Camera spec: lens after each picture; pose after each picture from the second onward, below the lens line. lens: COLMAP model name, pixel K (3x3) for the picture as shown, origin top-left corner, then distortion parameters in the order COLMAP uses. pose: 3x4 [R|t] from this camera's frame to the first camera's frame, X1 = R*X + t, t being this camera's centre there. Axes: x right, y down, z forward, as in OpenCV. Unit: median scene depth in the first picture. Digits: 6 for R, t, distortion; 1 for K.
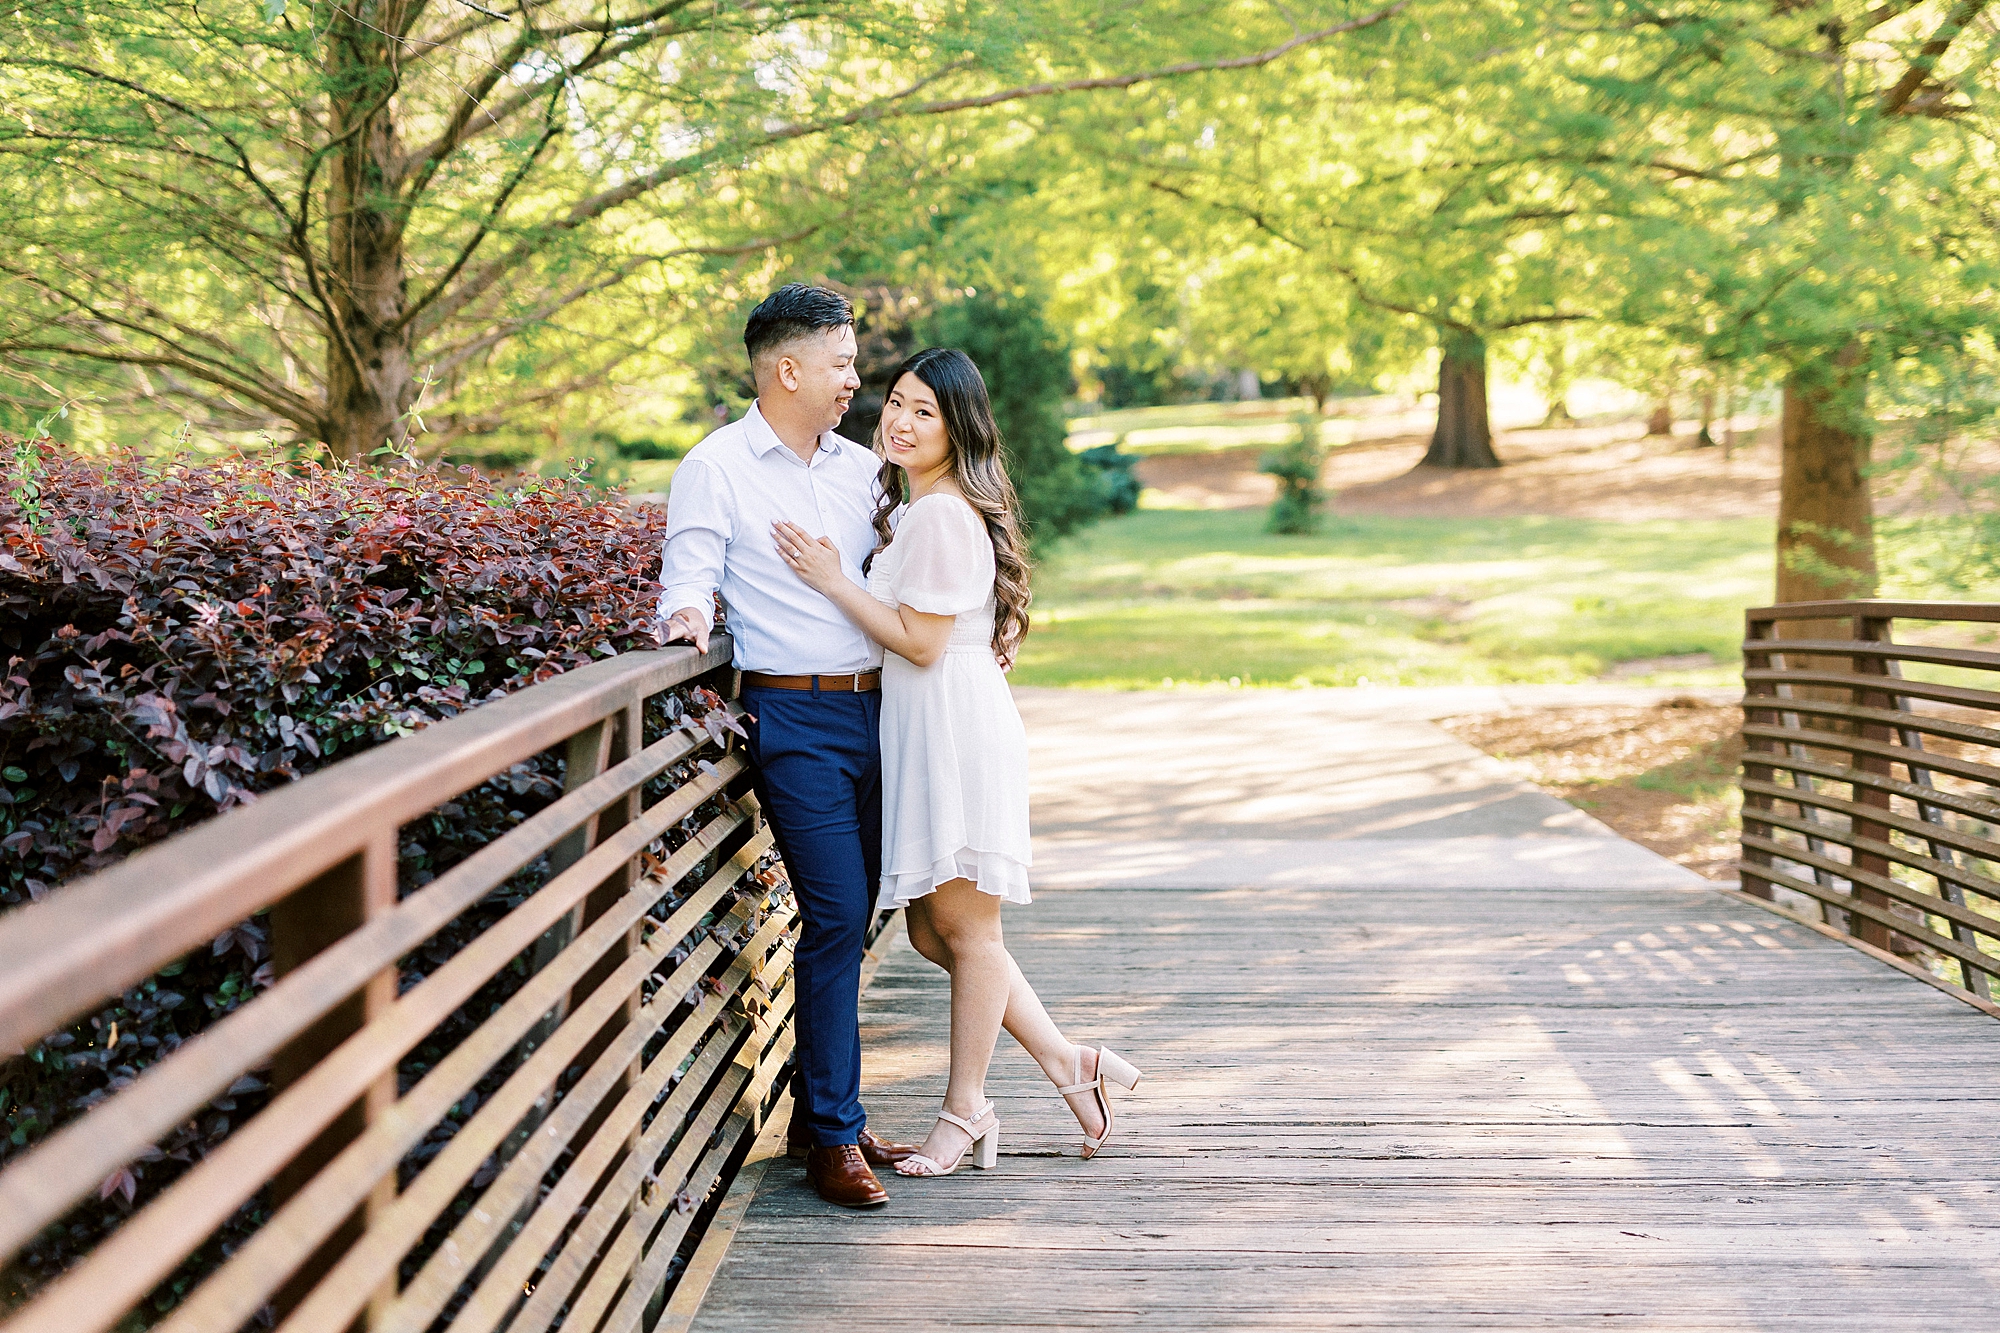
lens RADIAL K [[2892.7, 0, 1000.0], [0, 2892.7, 666.5], [0, 0, 1]] dist [0.001948, 0.014740]
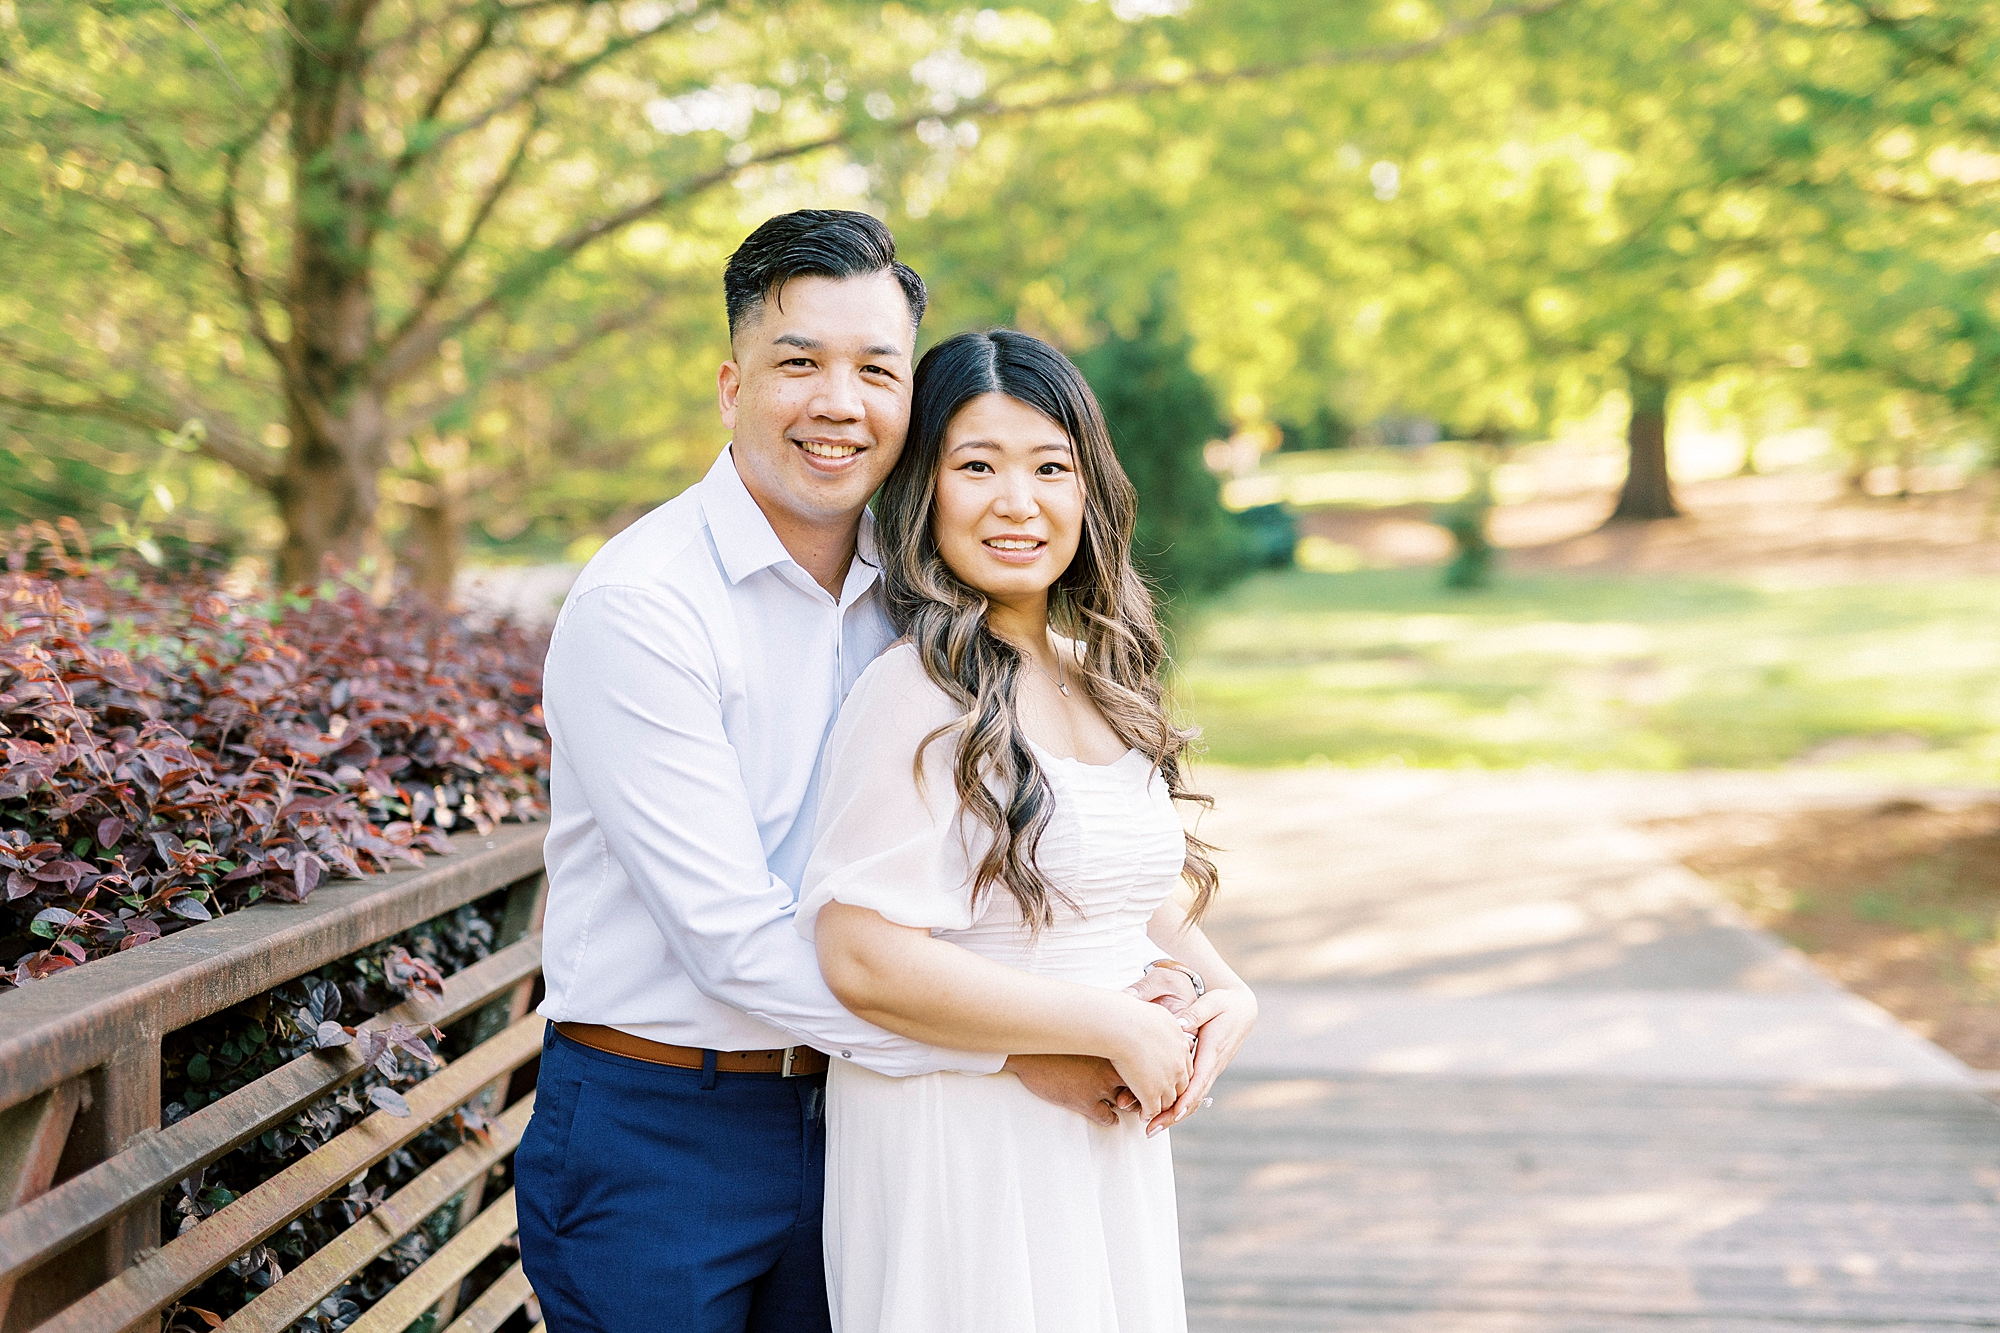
lens RADIAL K [[2944.5, 0, 1000.0], [0, 2944.5, 666.5], [0, 0, 1]] dist [0.019473, -0.009223]
pose [[0.998337, 0.011052, -0.056586, 0.055048], [-0.012037, 0.999782, -0.017082, -0.043176], [0.056385, 0.017735, 0.998252, 0.382477]]
